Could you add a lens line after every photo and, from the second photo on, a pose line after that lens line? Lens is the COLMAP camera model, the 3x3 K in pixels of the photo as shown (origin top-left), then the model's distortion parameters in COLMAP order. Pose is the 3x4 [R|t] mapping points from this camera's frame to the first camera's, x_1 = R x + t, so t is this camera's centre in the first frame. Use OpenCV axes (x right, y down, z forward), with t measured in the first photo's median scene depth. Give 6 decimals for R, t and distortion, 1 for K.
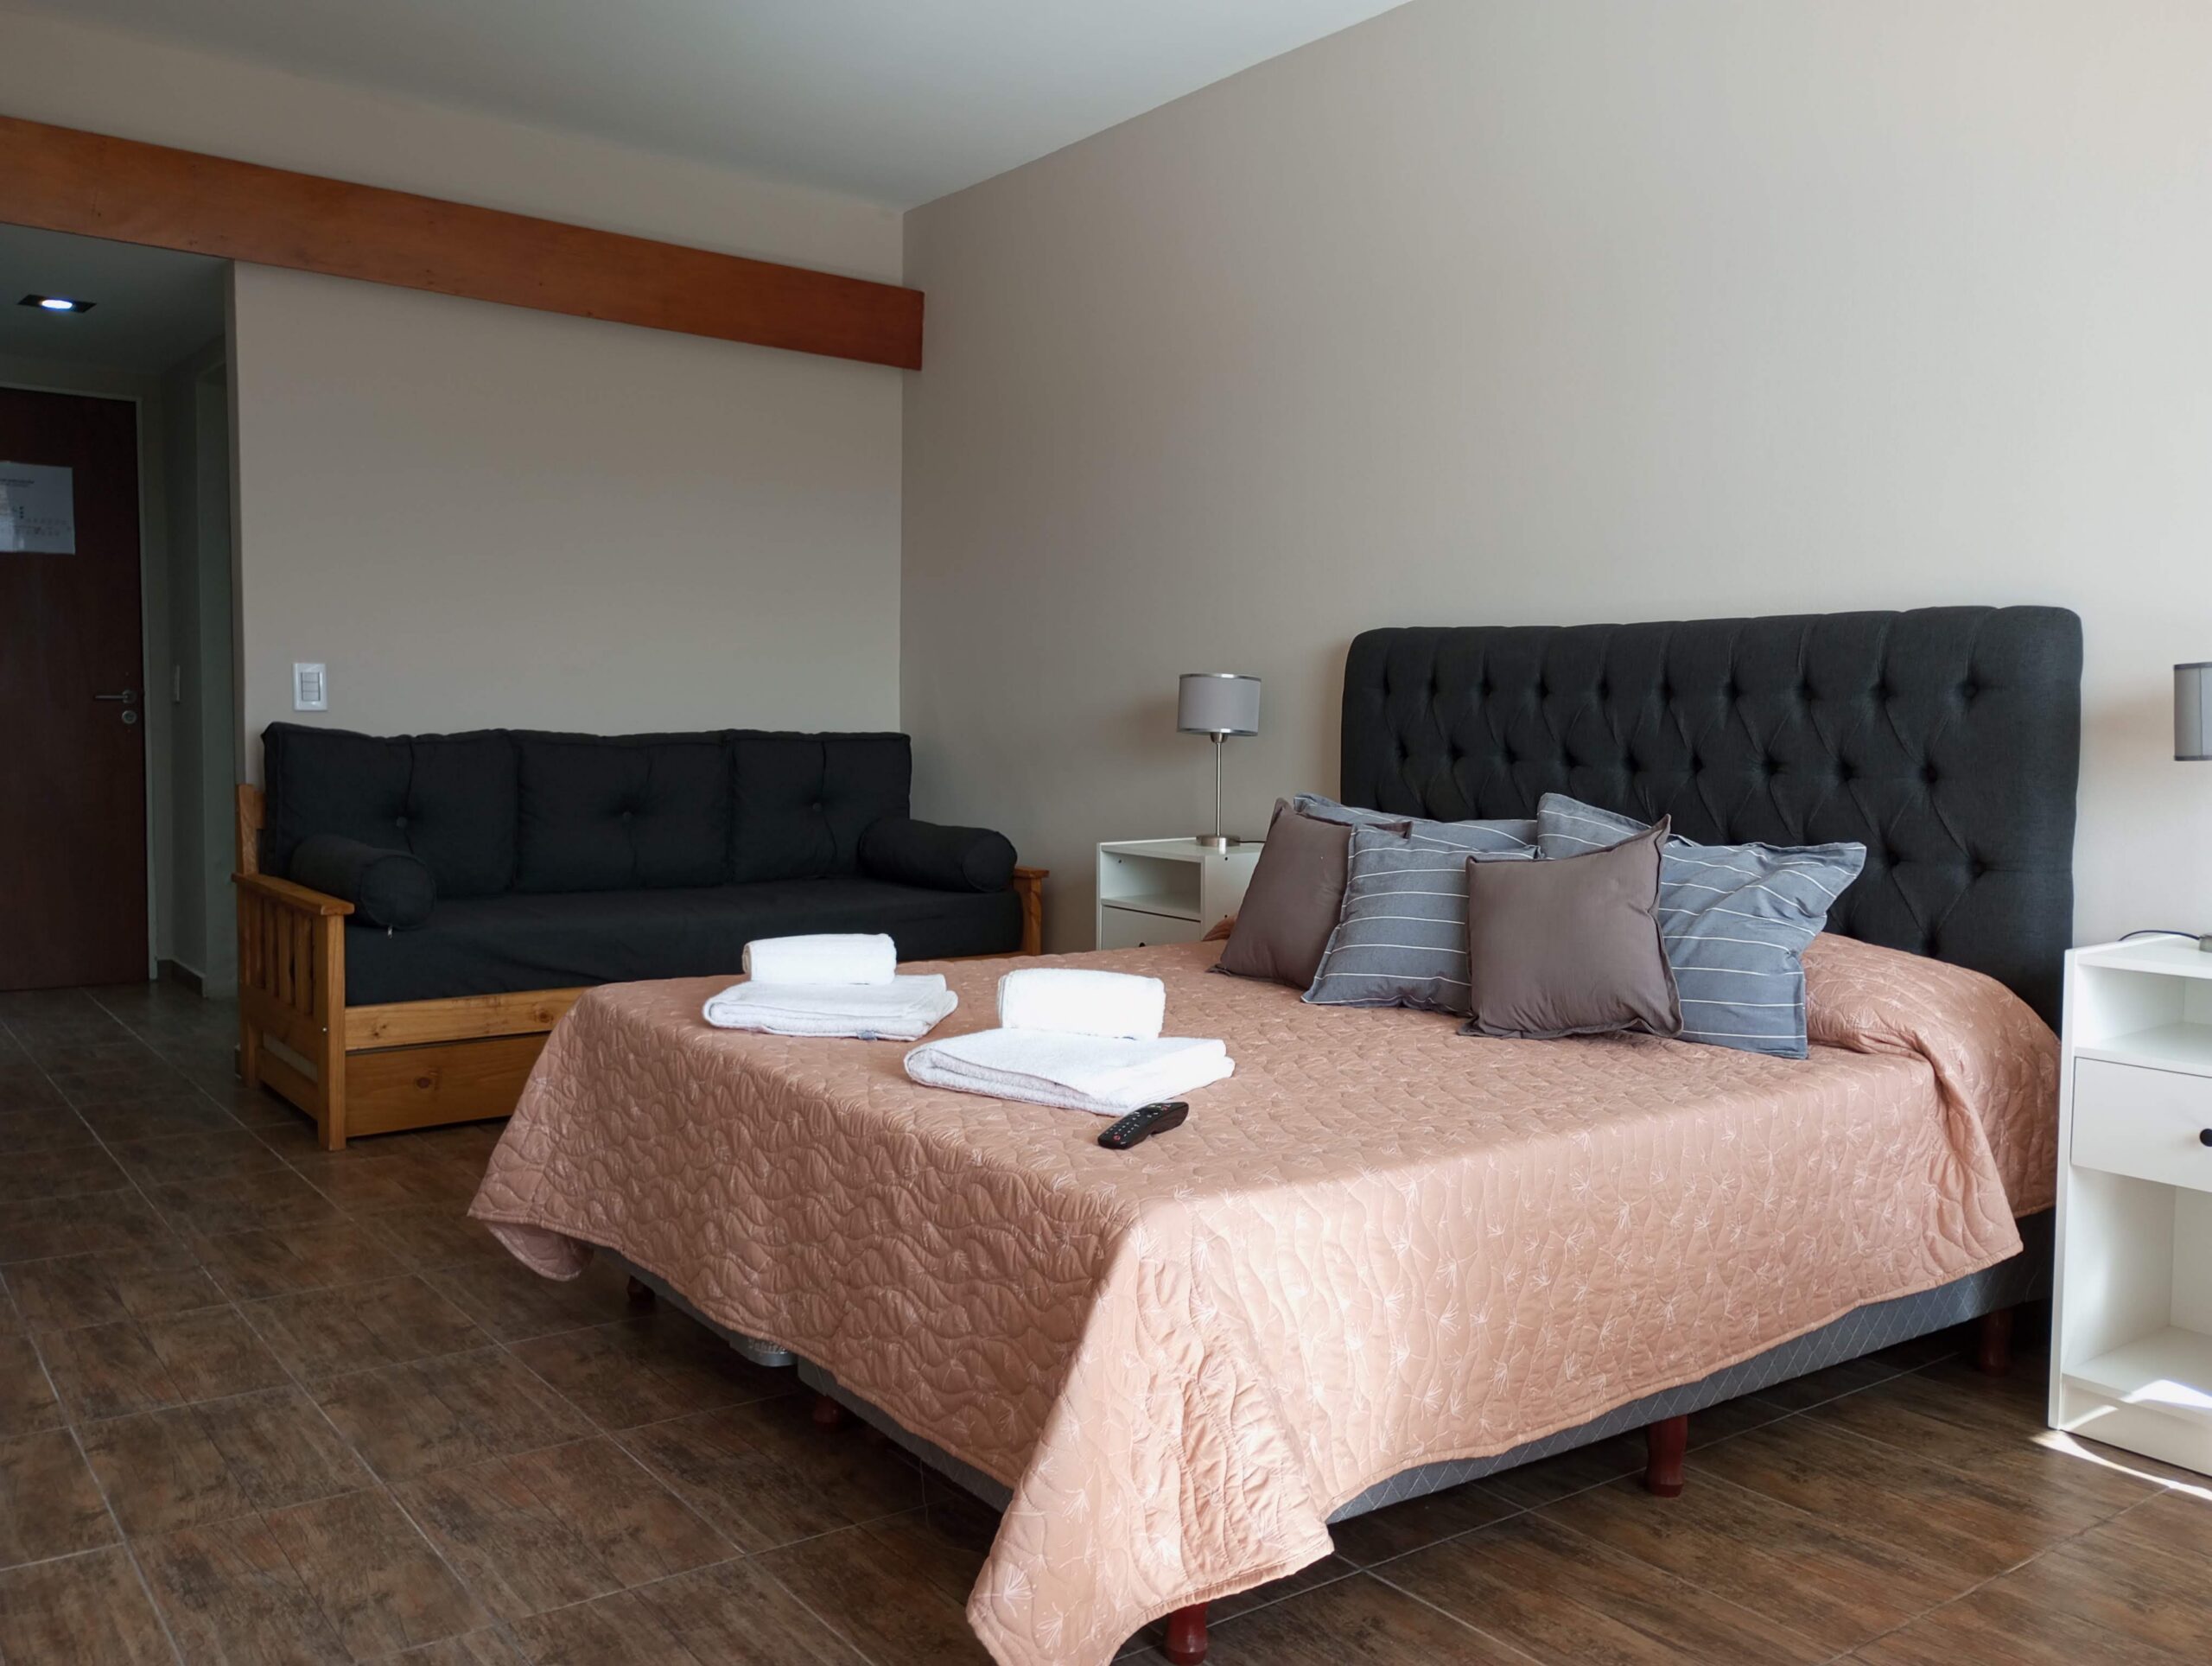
lens RADIAL K [[1860.0, 0, 1089.4], [0, 1860.0, 827.3], [0, 0, 1]] dist [0.036616, -0.013350]
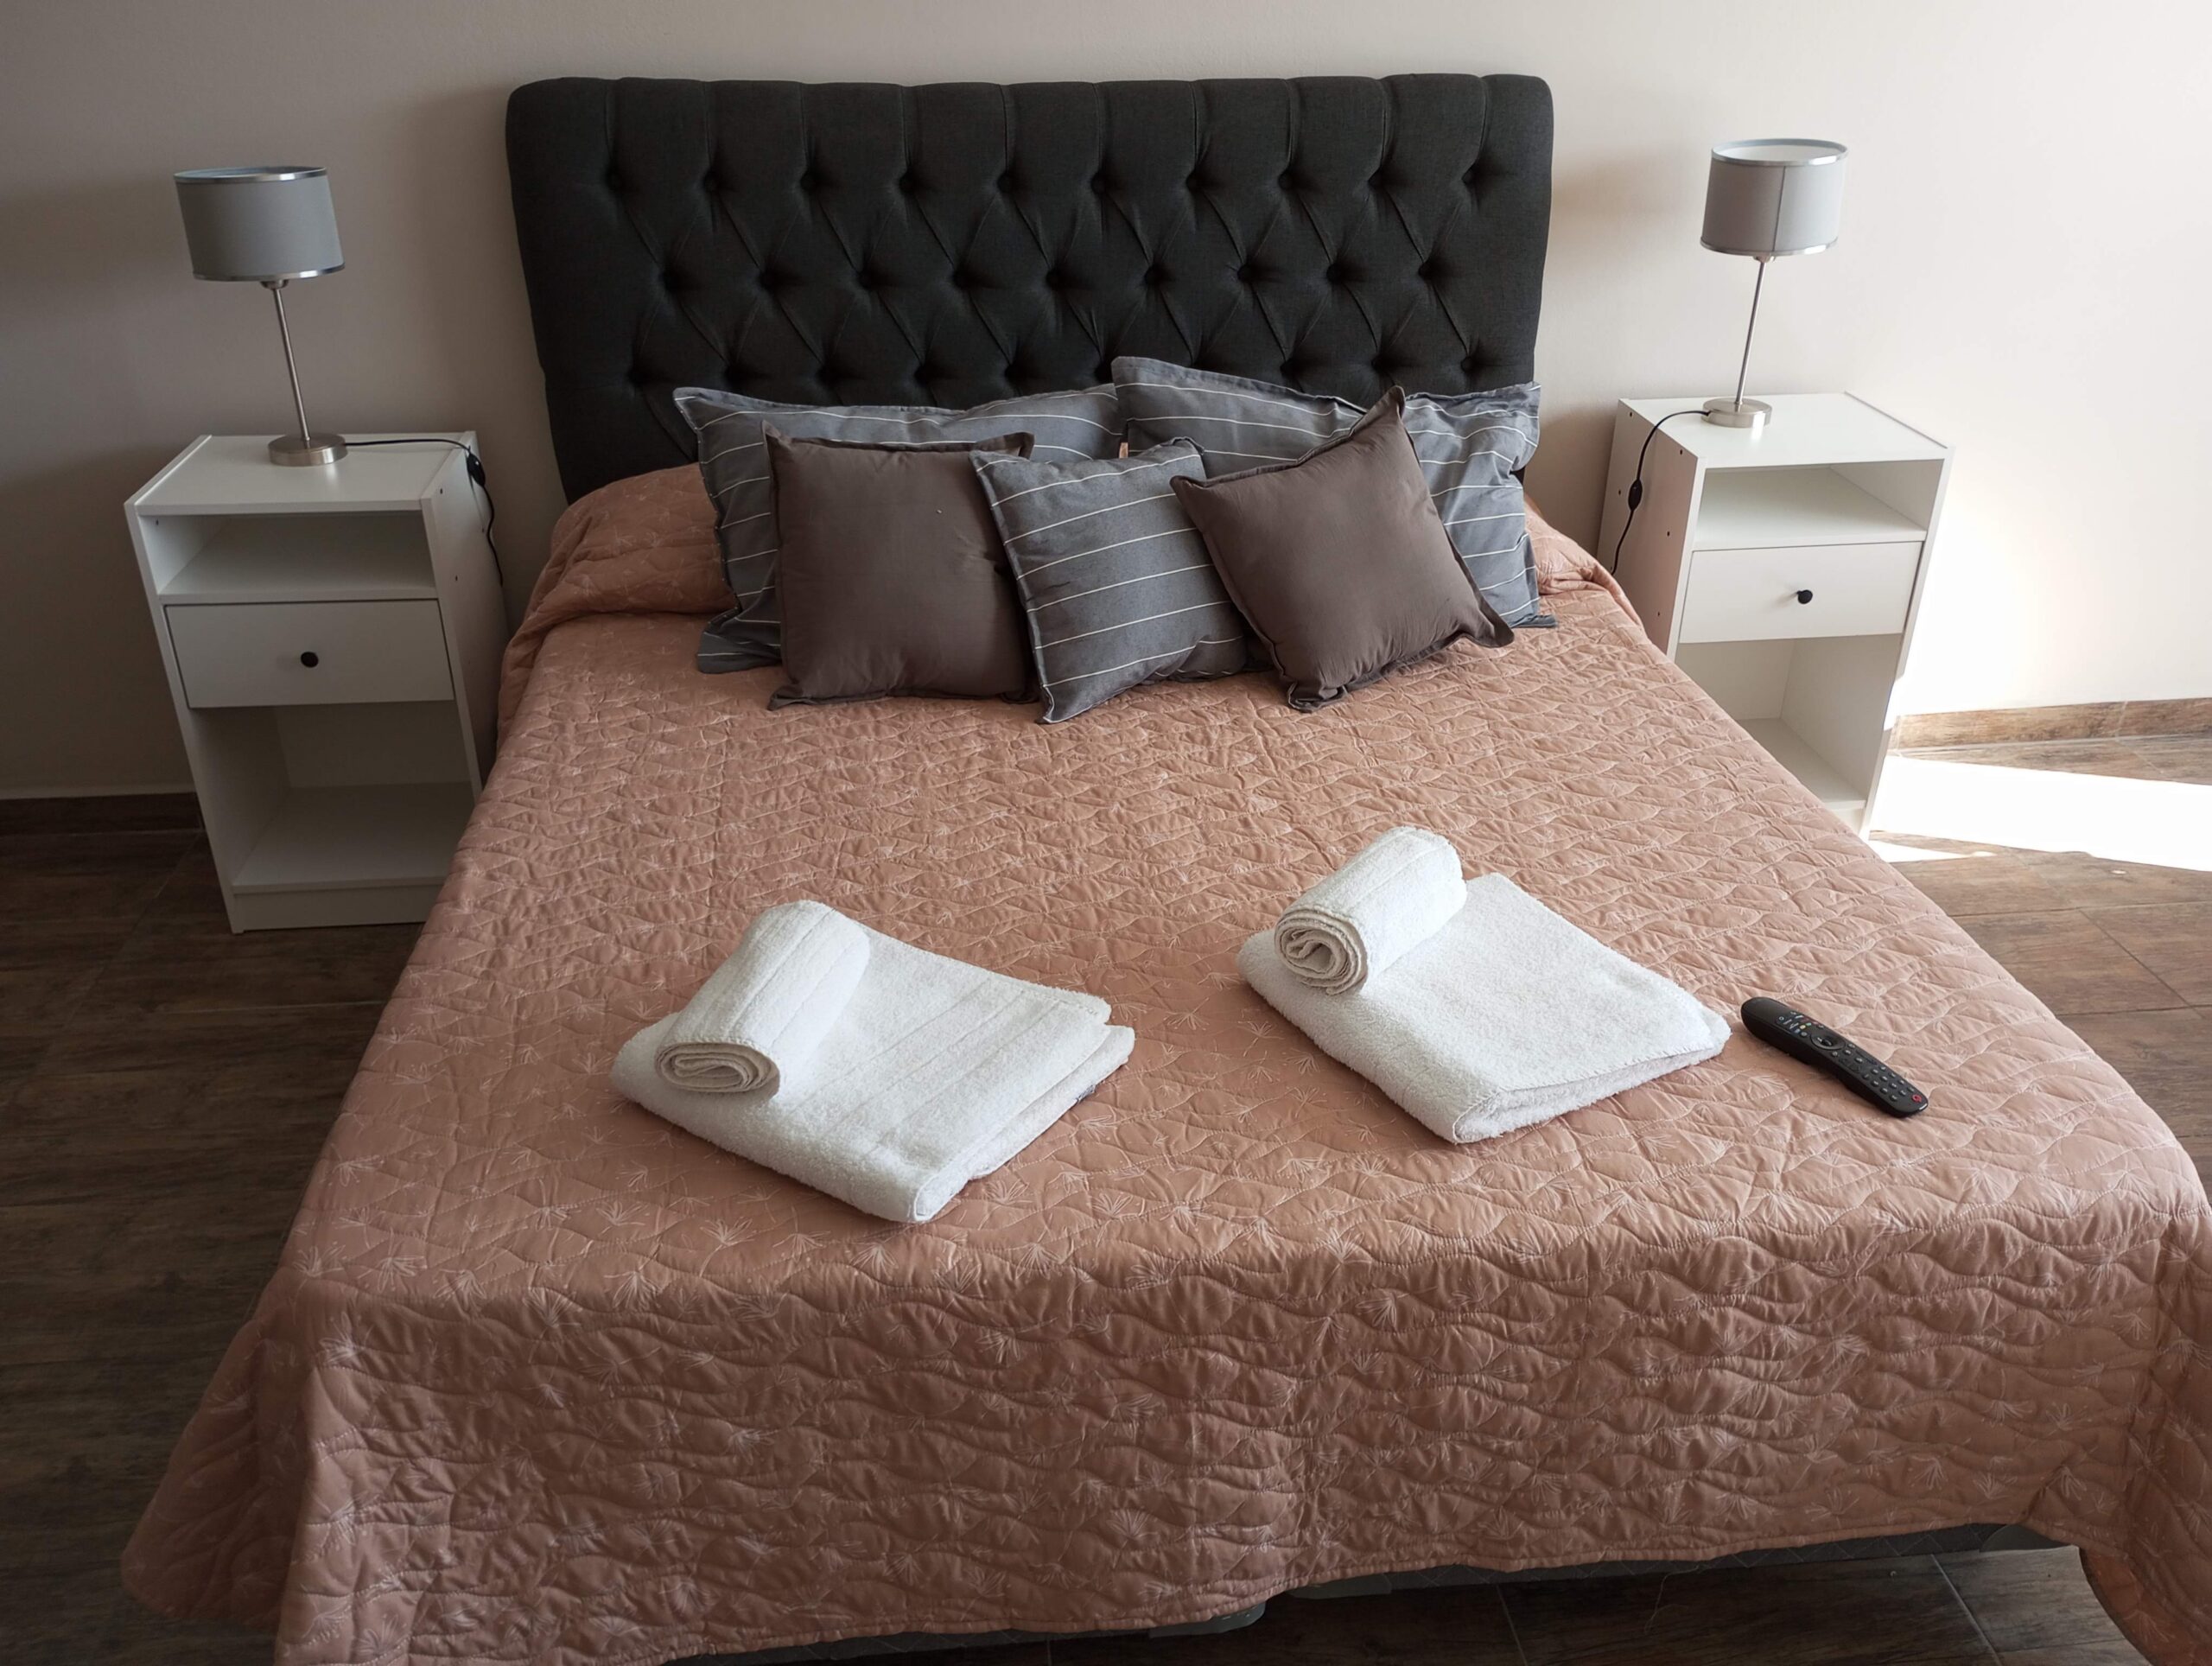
lens RADIAL K [[1860.0, 0, 1100.6], [0, 1860.0, 845.8], [0, 0, 1]] dist [0.036616, -0.013350]
pose [[0.495860, -0.412436, 0.764212, -0.660719], [0.057700, 0.893723, 0.444893, -0.273812], [-0.866484, -0.176509, 0.466959, 0.894821]]
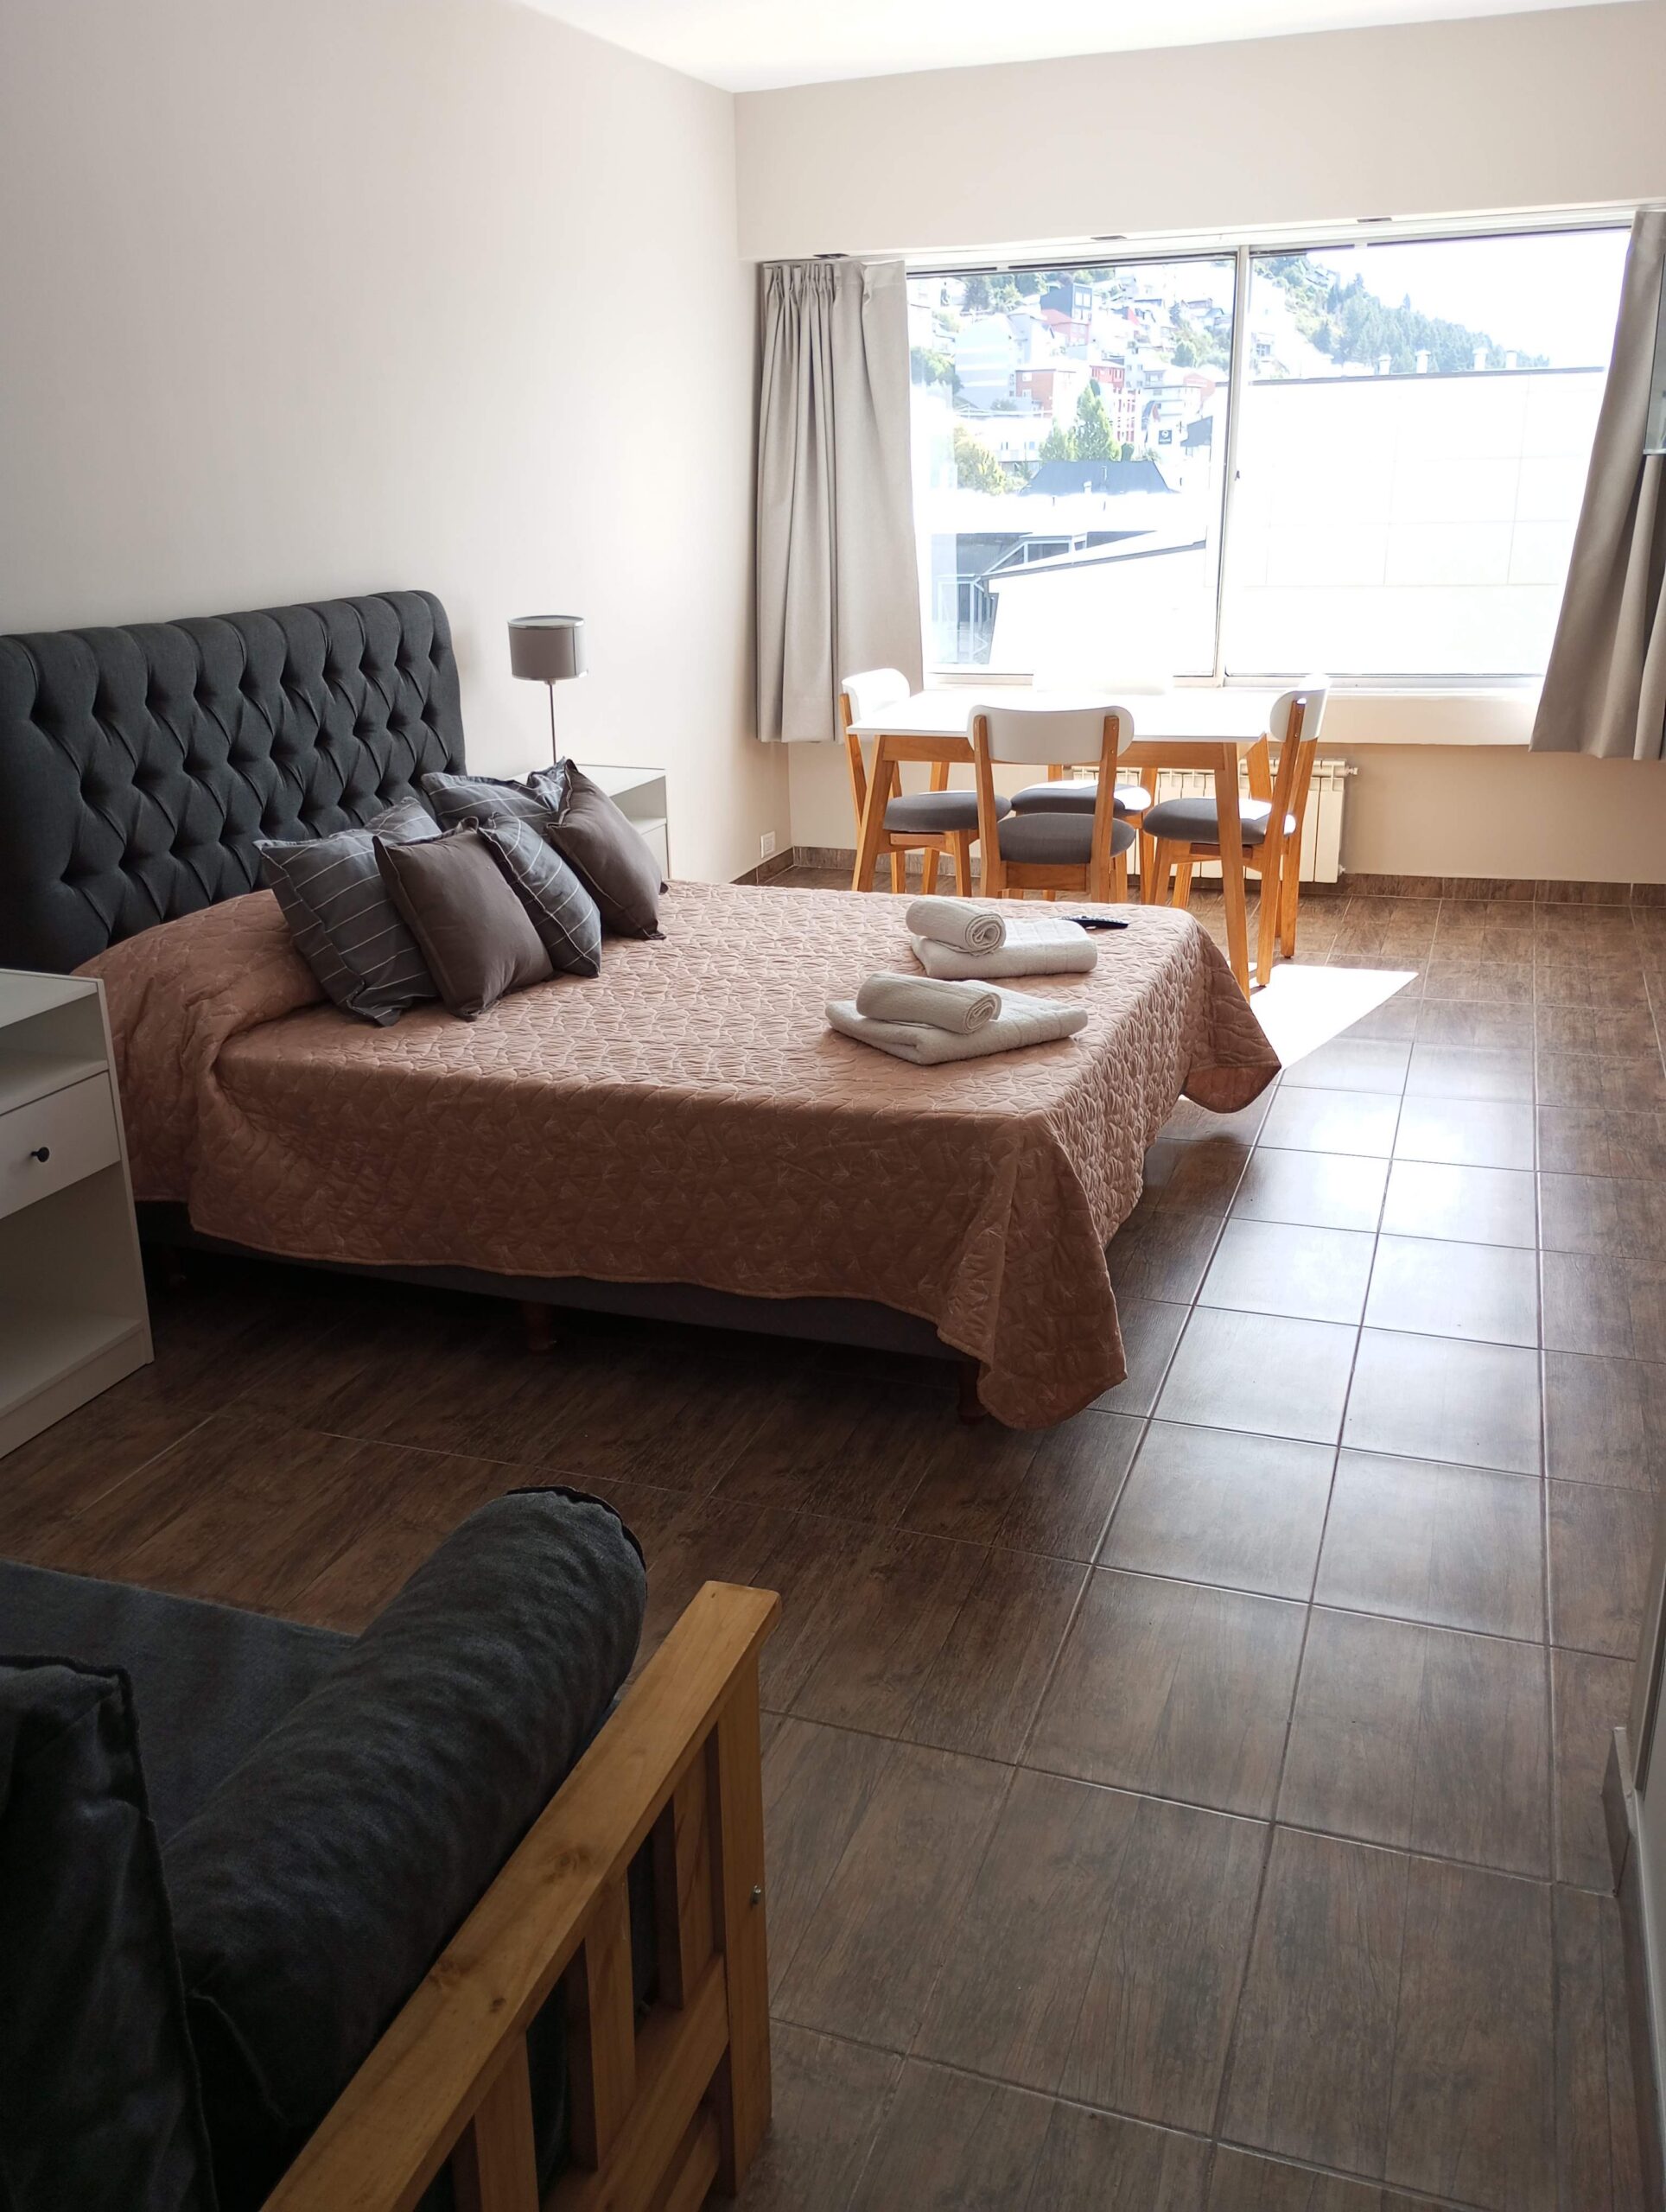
lens RADIAL K [[1860.0, 0, 829.4], [0, 1860.0, 1110.7], [0, 0, 1]] dist [0.036616, -0.013350]
pose [[-0.560839, -0.270101, 0.782627, -1.267693], [0.068604, 0.926876, 0.369046, -0.347056], [-0.825078, 0.260667, -0.501298, 2.120447]]
